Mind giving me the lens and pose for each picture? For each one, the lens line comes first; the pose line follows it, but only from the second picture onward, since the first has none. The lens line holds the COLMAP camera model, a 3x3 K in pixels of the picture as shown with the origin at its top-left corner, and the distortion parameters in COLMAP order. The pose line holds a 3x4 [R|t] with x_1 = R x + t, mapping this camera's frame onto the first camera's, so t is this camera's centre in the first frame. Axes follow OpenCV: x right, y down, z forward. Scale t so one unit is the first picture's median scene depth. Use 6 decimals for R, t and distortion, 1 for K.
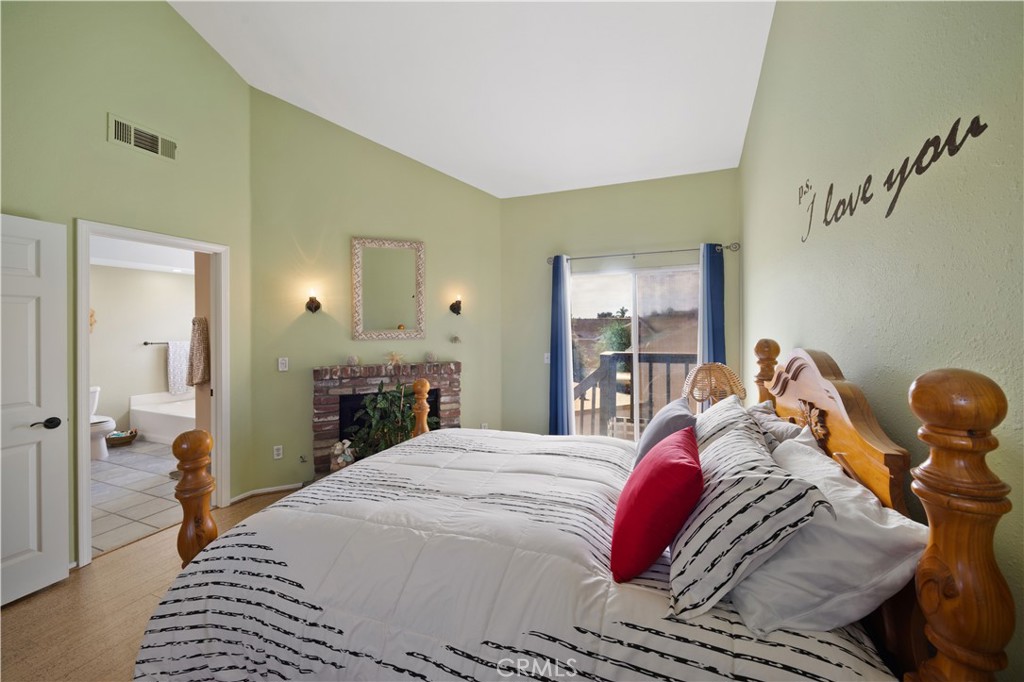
lens RADIAL K [[389.3, 0, 504.7], [0, 389.3, 326.1], [0, 0, 1]] dist [-0.006254, 0.000301]
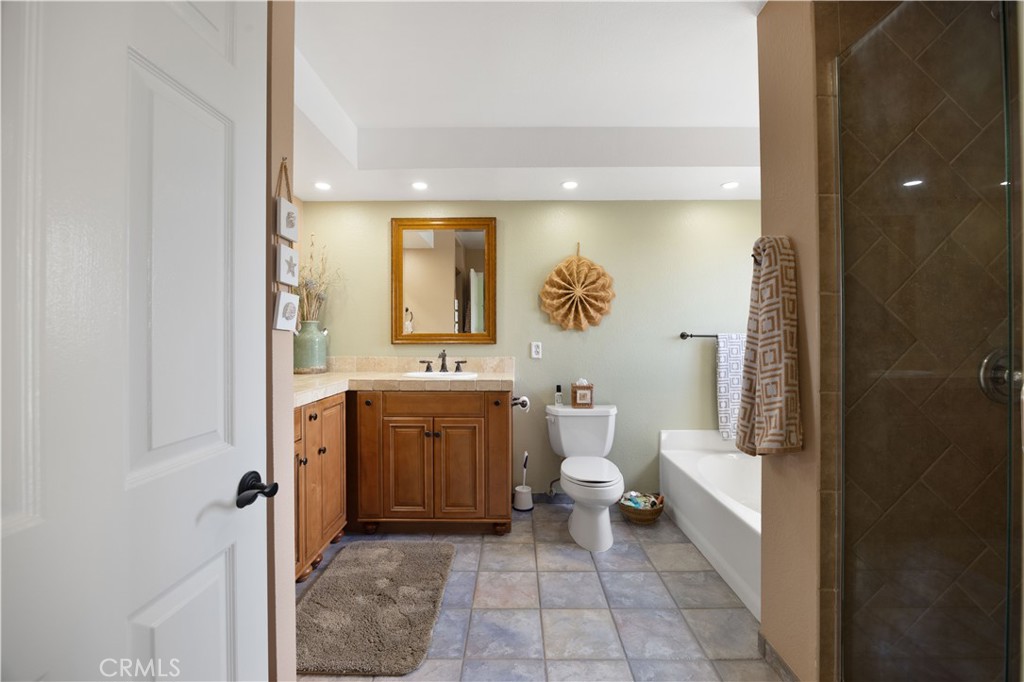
lens RADIAL K [[440.5, 0, 511.8], [0, 440.5, 334.5], [0, 0, 1]] dist [-0.015829, -0.000012]
pose [[0.354865, -0.001830, -0.934916, -0.602883], [-0.003244, 0.999990, -0.003188, 0.063235], [0.934912, 0.004164, 0.354856, 0.767926]]
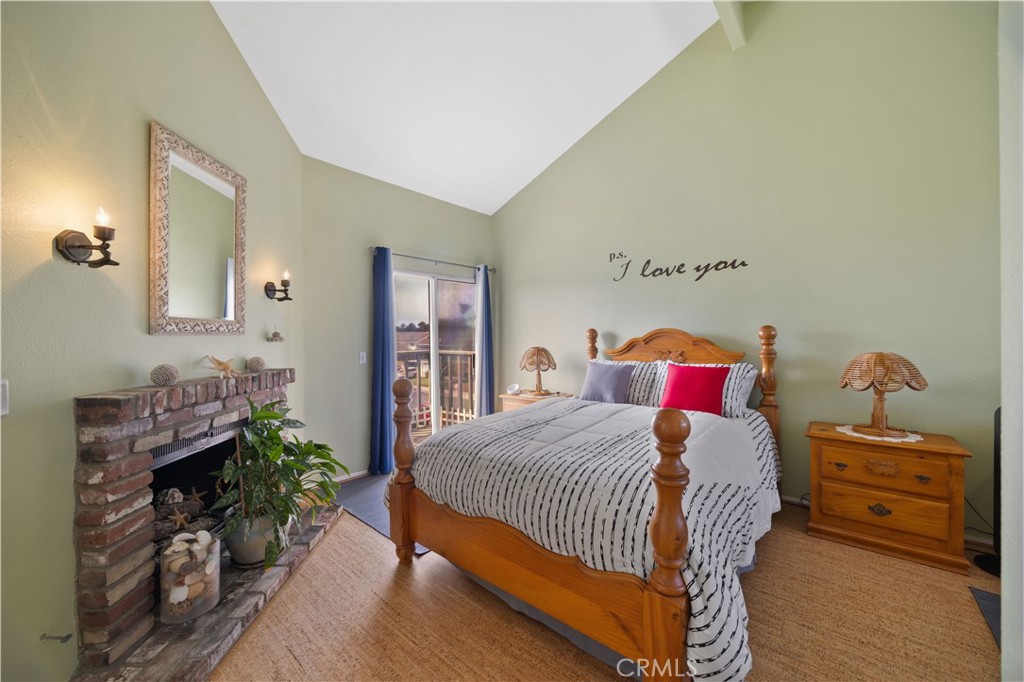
lens RADIAL K [[389.3, 0, 518.4], [0, 389.3, 339.4], [0, 0, 1]] dist [-0.006254, 0.000301]
pose [[0.332915, -0.003286, 0.942951, -0.661954], [0.005608, 0.999983, 0.001505, 0.042732], [-0.942940, 0.004787, 0.332928, 0.392488]]
